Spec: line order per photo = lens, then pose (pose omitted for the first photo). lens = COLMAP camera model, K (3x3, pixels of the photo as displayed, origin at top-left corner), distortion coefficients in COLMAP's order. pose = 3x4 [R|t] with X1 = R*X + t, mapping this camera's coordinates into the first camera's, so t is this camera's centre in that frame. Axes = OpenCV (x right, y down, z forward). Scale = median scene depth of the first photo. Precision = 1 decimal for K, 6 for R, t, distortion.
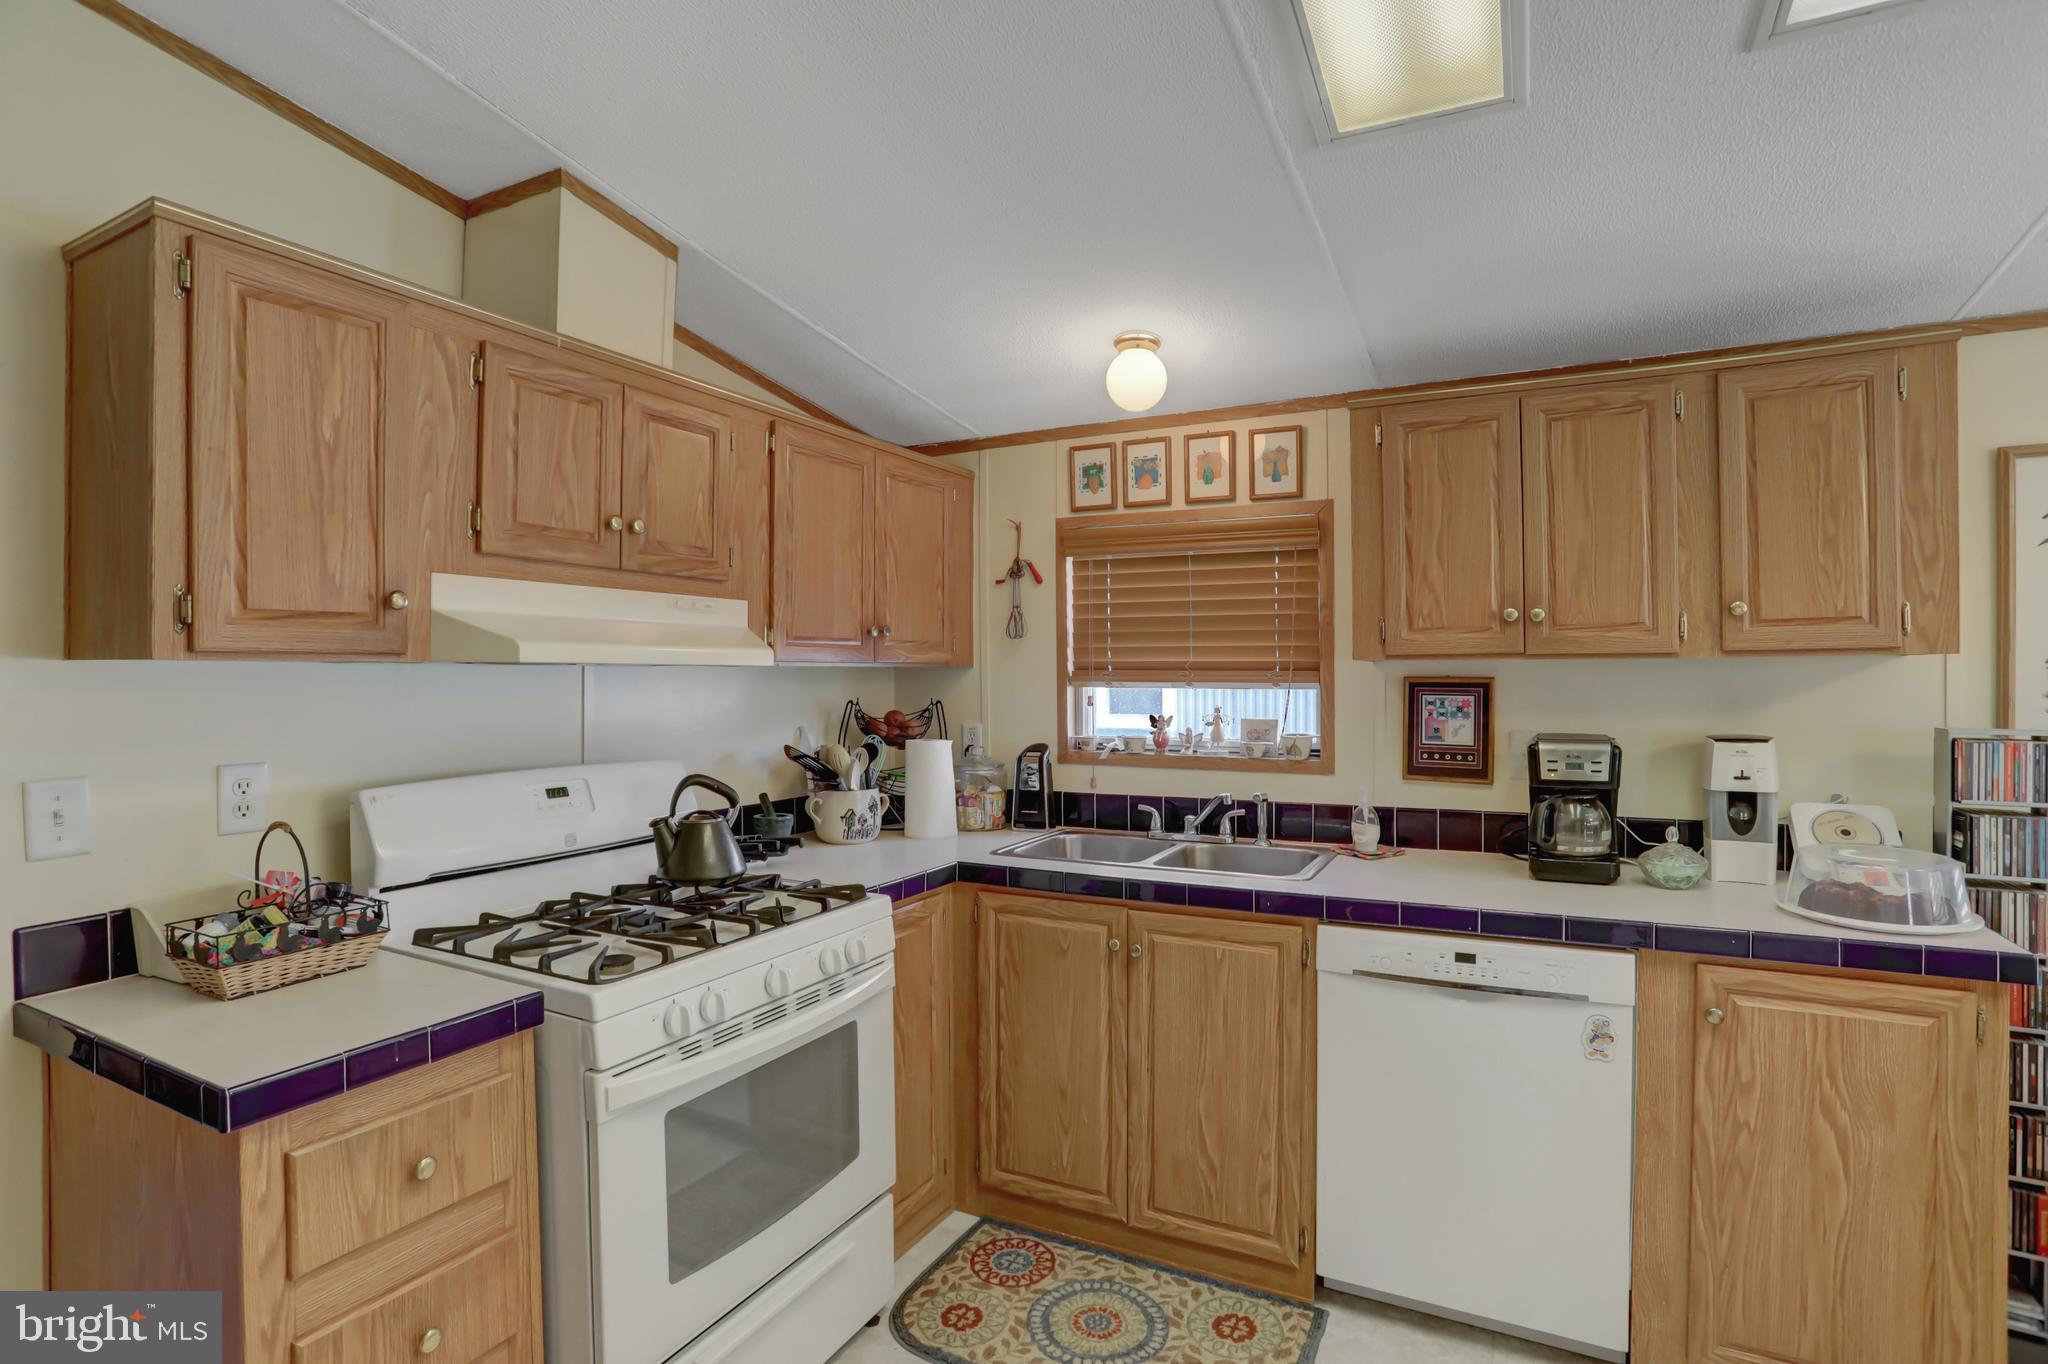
lens RADIAL K [[995.5, 0, 1033.3], [0, 995.5, 676.1], [0, 0, 1]] dist [-0.065874, 0.023818]
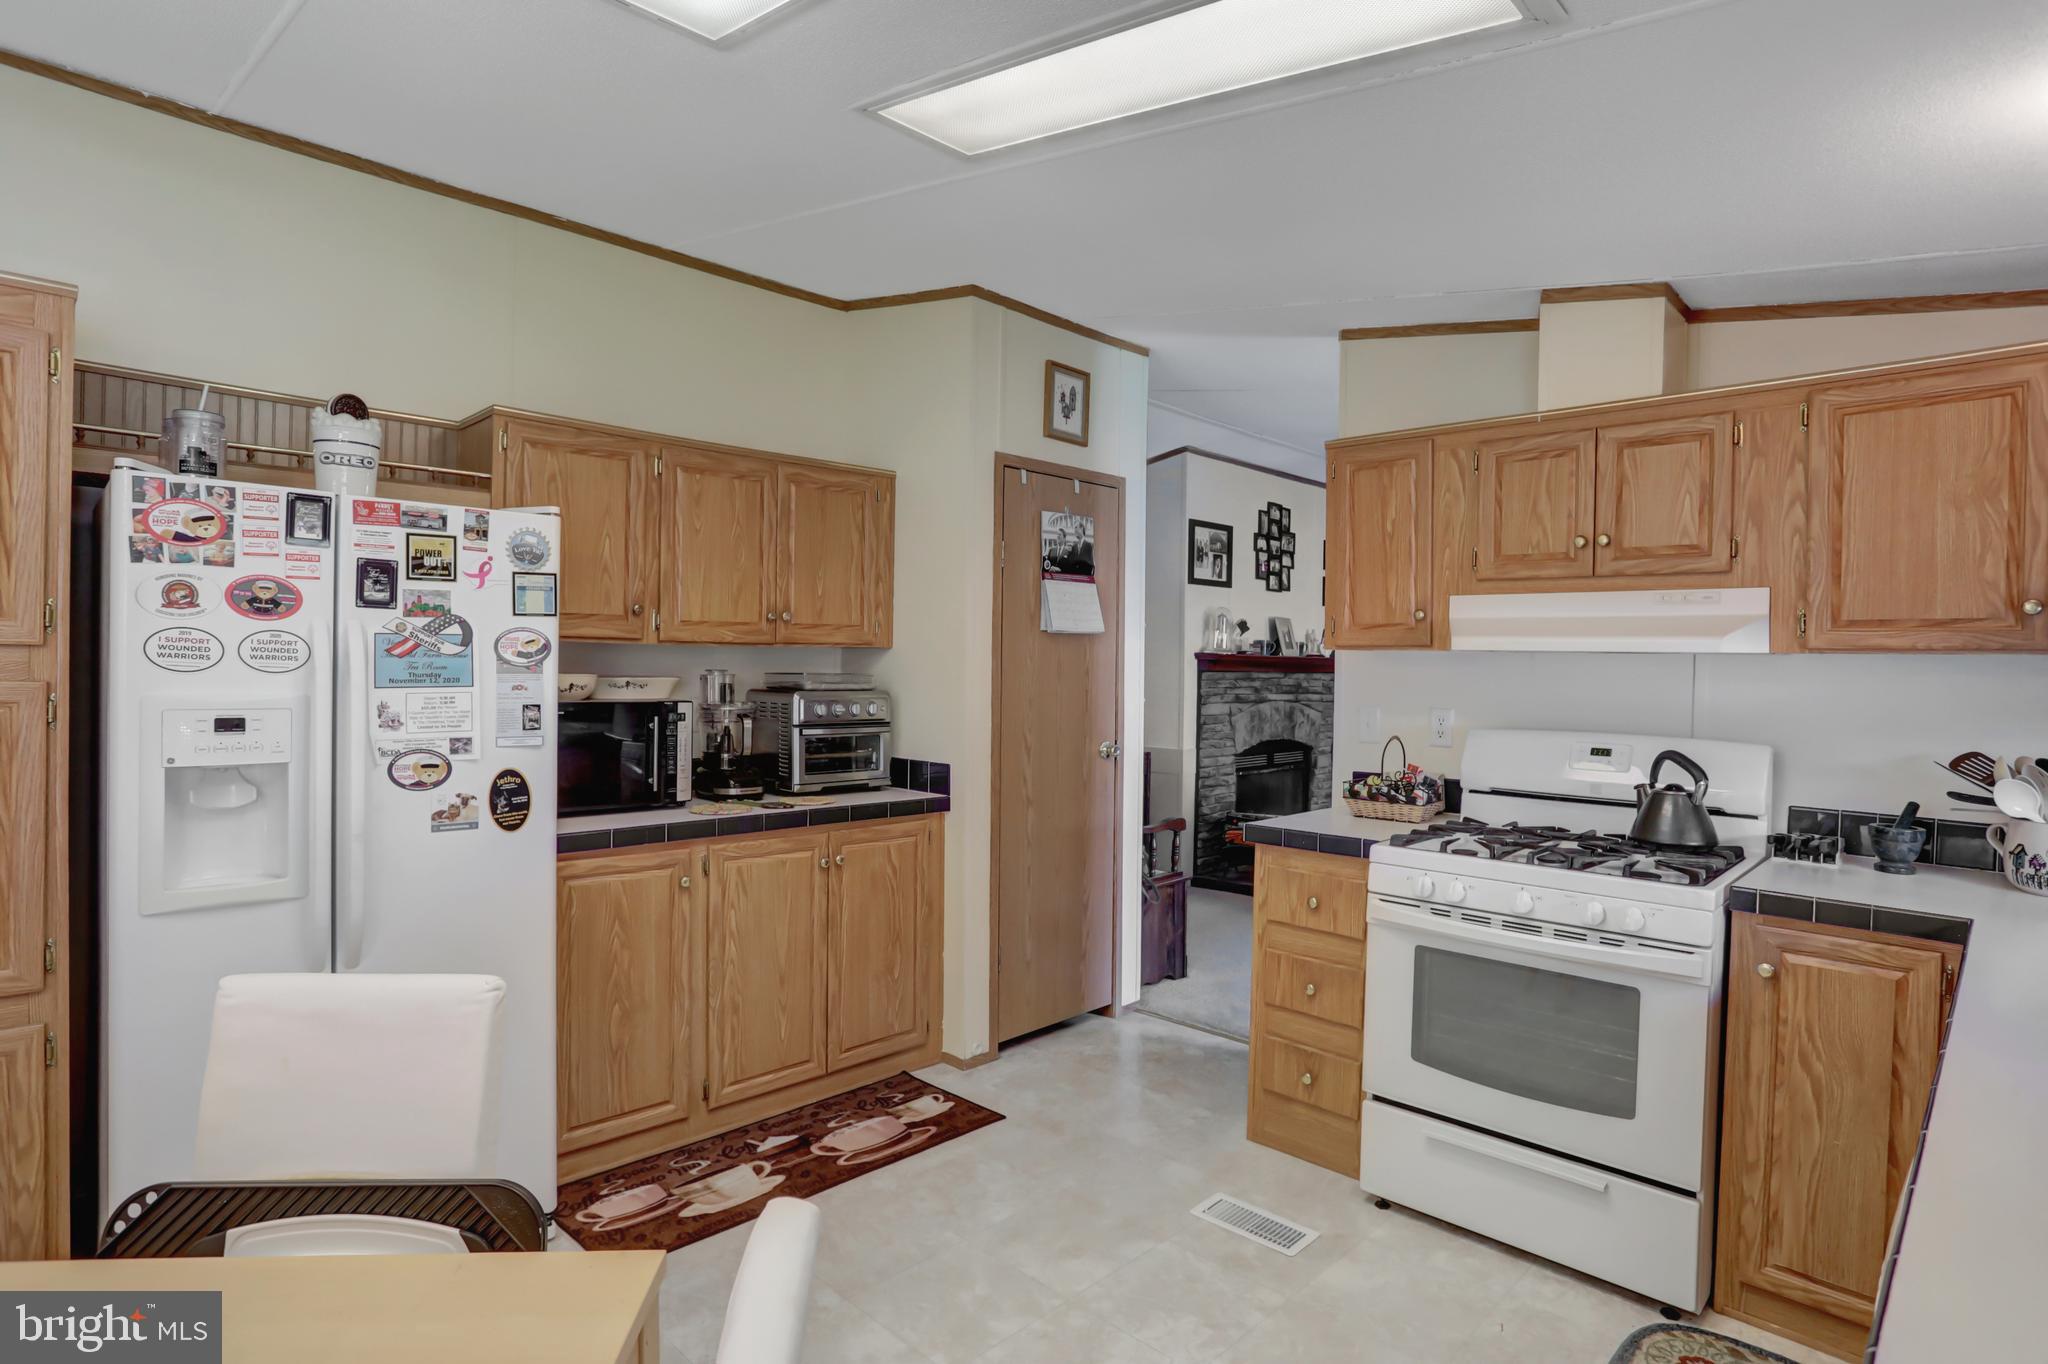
lens RADIAL K [[1061.4, 0, 1040.5], [0, 1061.4, 677.7], [0, 0, 1]] dist [-0.062672, 0.025452]
pose [[-0.283717, 0.015691, -0.958780, 1.047566], [-0.016764, 0.999632, 0.021320, 0.004544], [0.958762, 0.022122, -0.283349, 0.690015]]
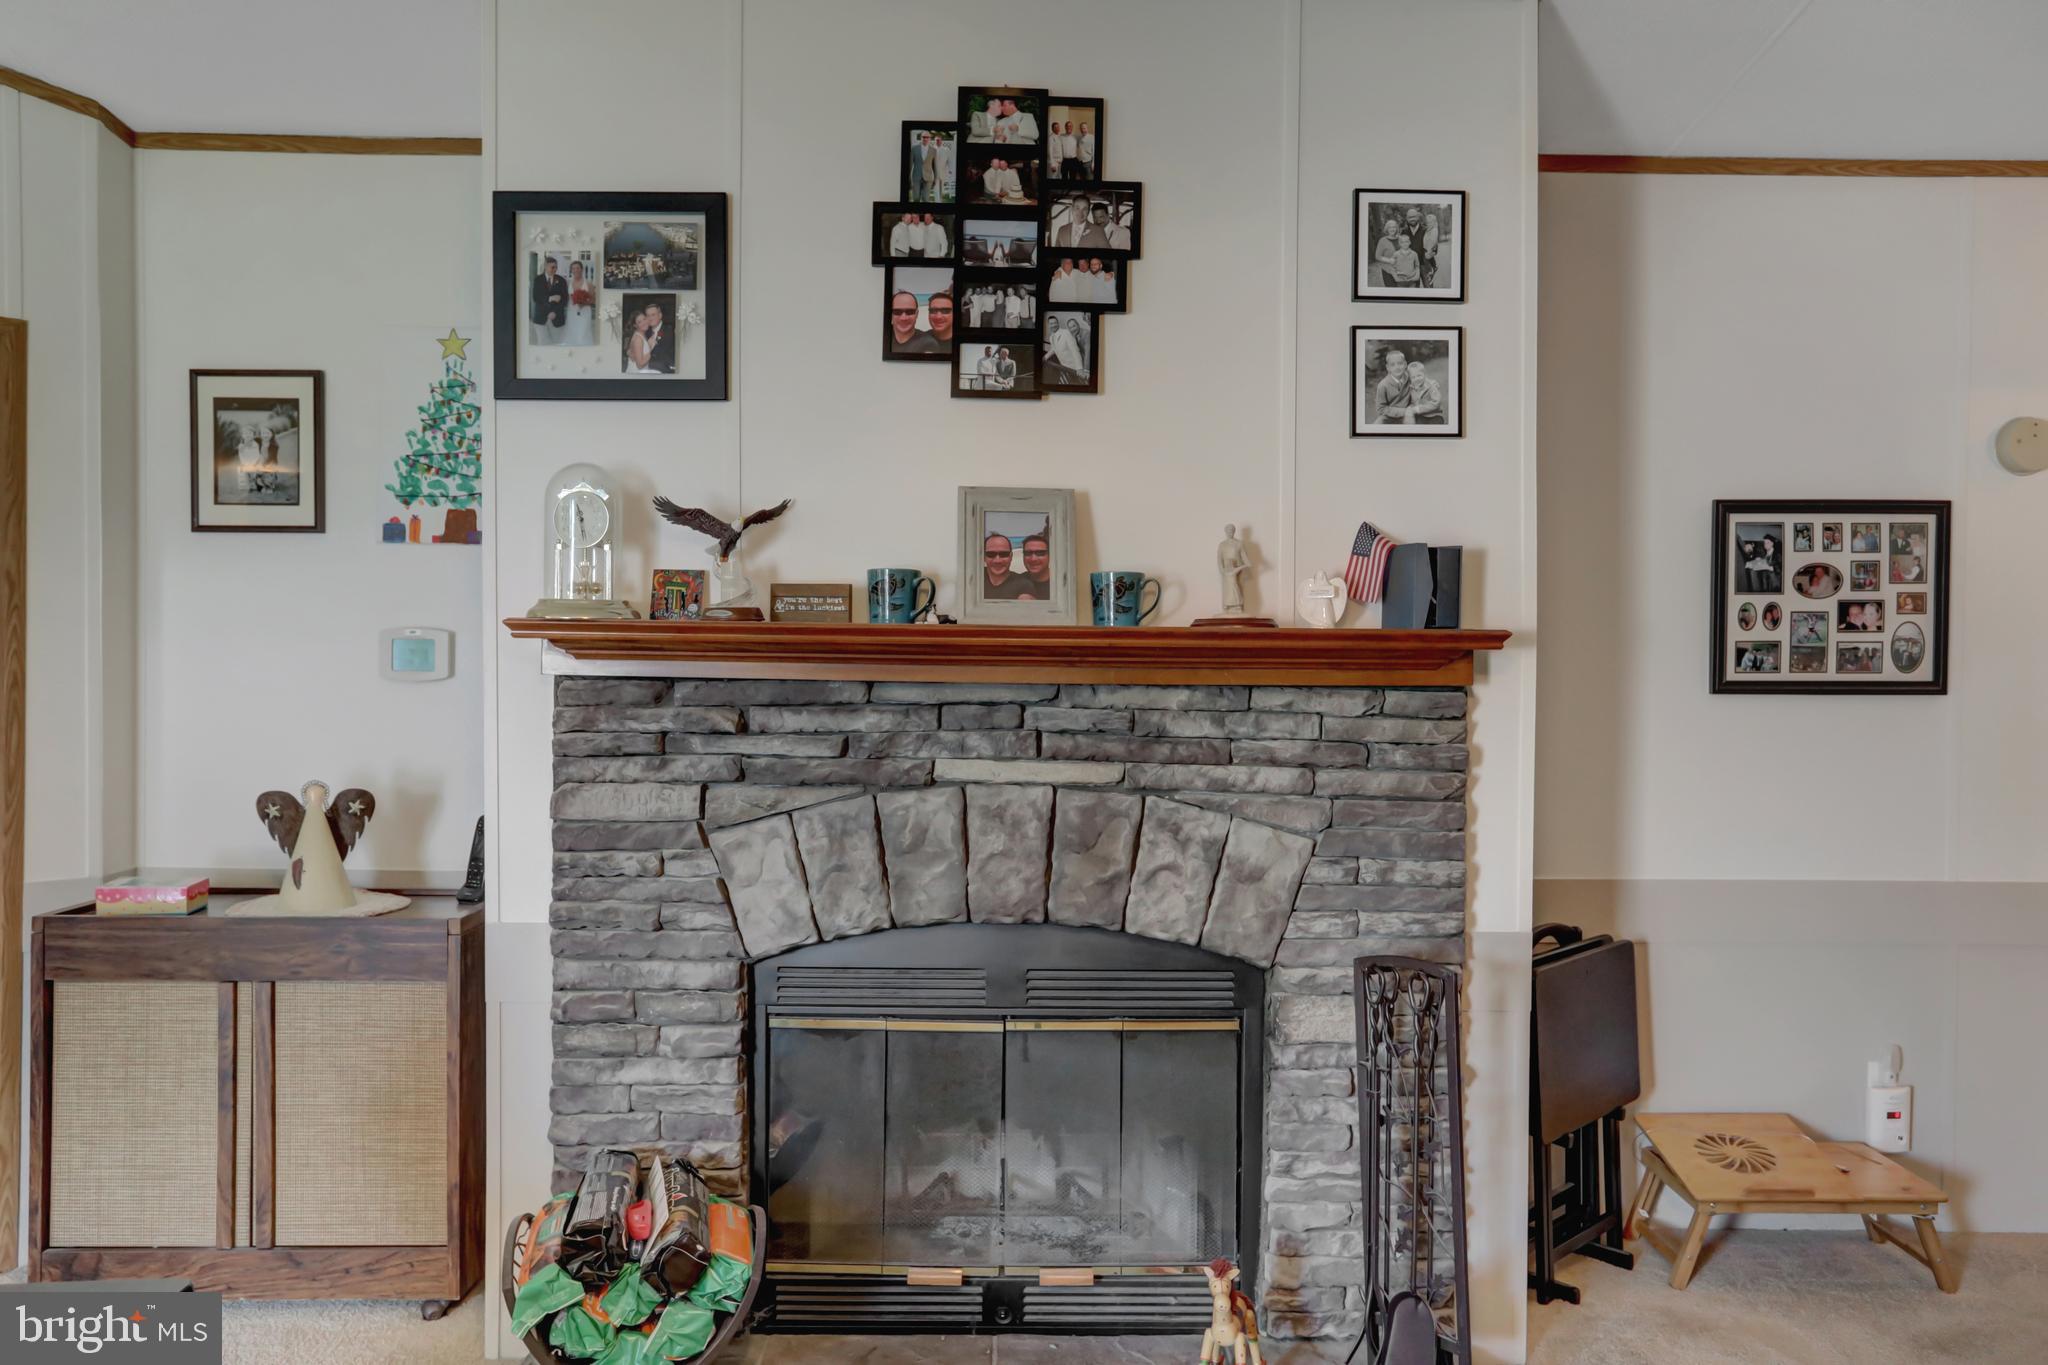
lens RADIAL K [[1474.2, 0, 1029.9], [0, 1474.2, 682.8], [0, 0, 1]] dist [-0.025250, 0.022816]
pose [[-0.880107, 0.002863, -0.474766, -1.903049], [-0.007873, 0.999756, 0.020623, 0.019415], [0.474709, 0.021888, -0.879870, 1.673537]]
